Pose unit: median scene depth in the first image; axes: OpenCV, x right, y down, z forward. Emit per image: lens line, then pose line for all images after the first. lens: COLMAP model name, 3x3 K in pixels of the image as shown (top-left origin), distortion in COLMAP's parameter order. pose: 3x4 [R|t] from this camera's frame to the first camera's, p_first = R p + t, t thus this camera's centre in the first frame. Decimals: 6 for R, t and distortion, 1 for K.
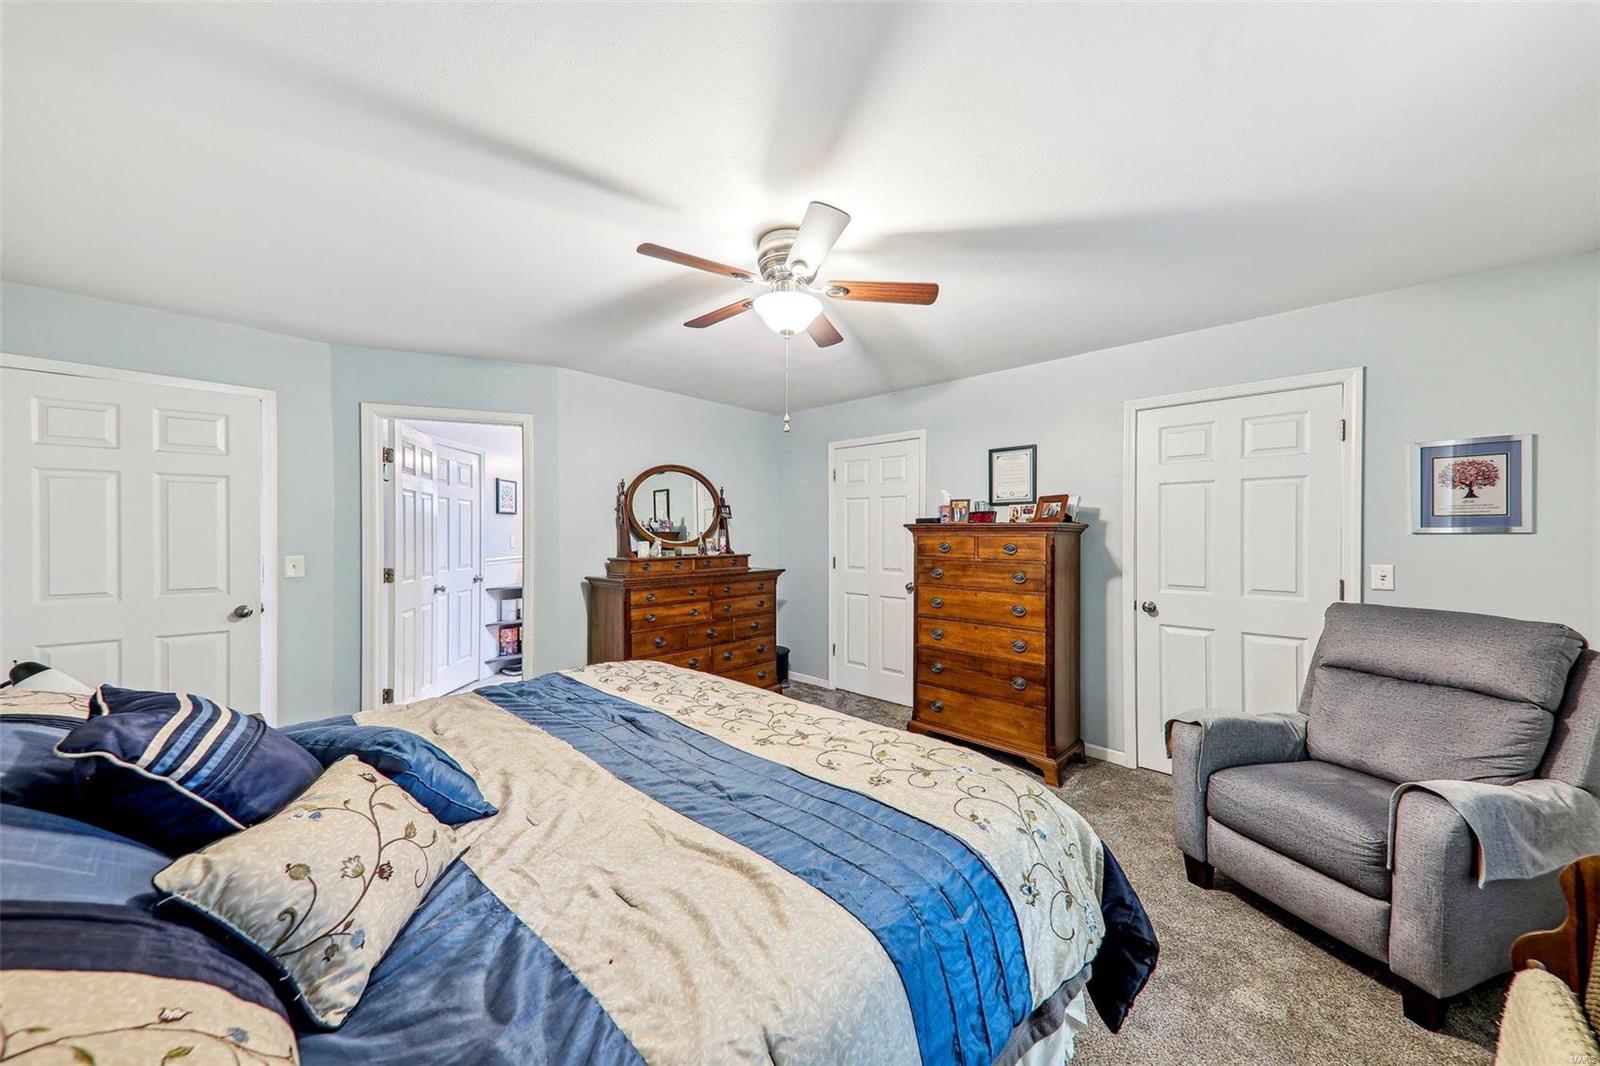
lens RADIAL K [[550.0, 0, 802.7], [0, 550.0, 532.6], [0, 0, 1]] dist [0.044769, -0.012253]
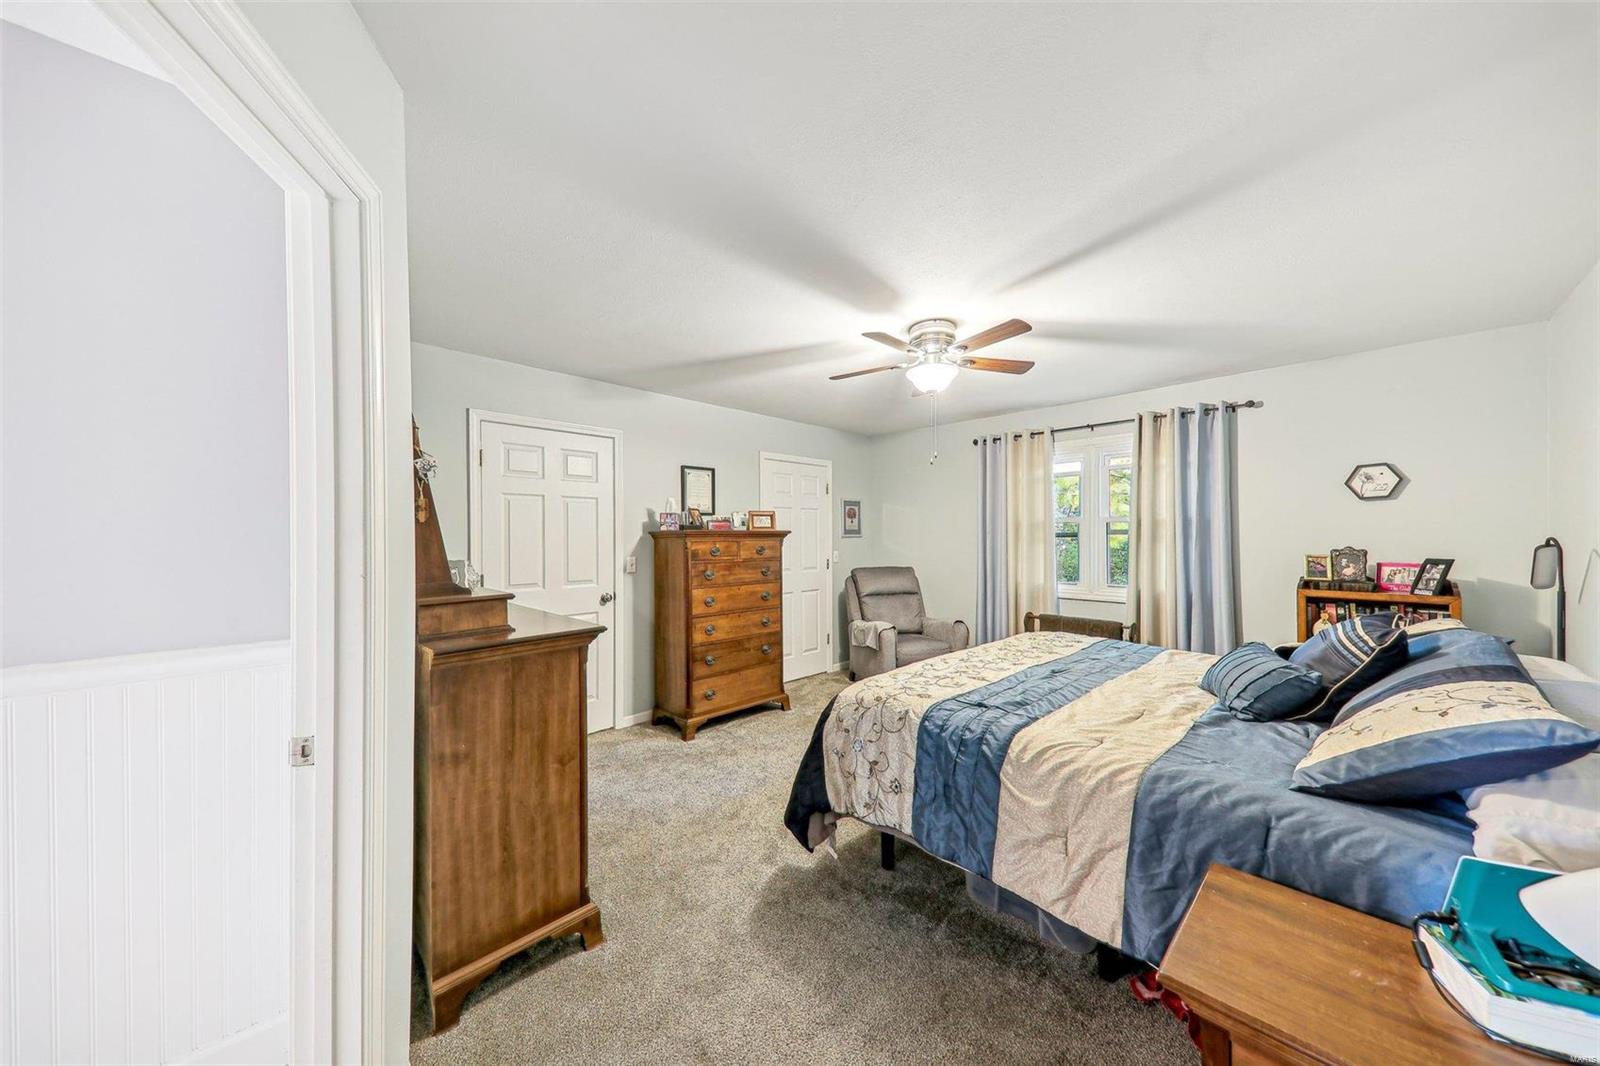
lens RADIAL K [[550.0, 0, 802.7], [0, 550.0, 532.6], [0, 0, 1]] dist [0.044769, -0.012253]
pose [[0.037373, 0.001986, 0.999299, -0.908815], [0.001419, 0.999997, -0.002040, -0.009518], [-0.999300, 0.001495, 0.037370, 0.822255]]
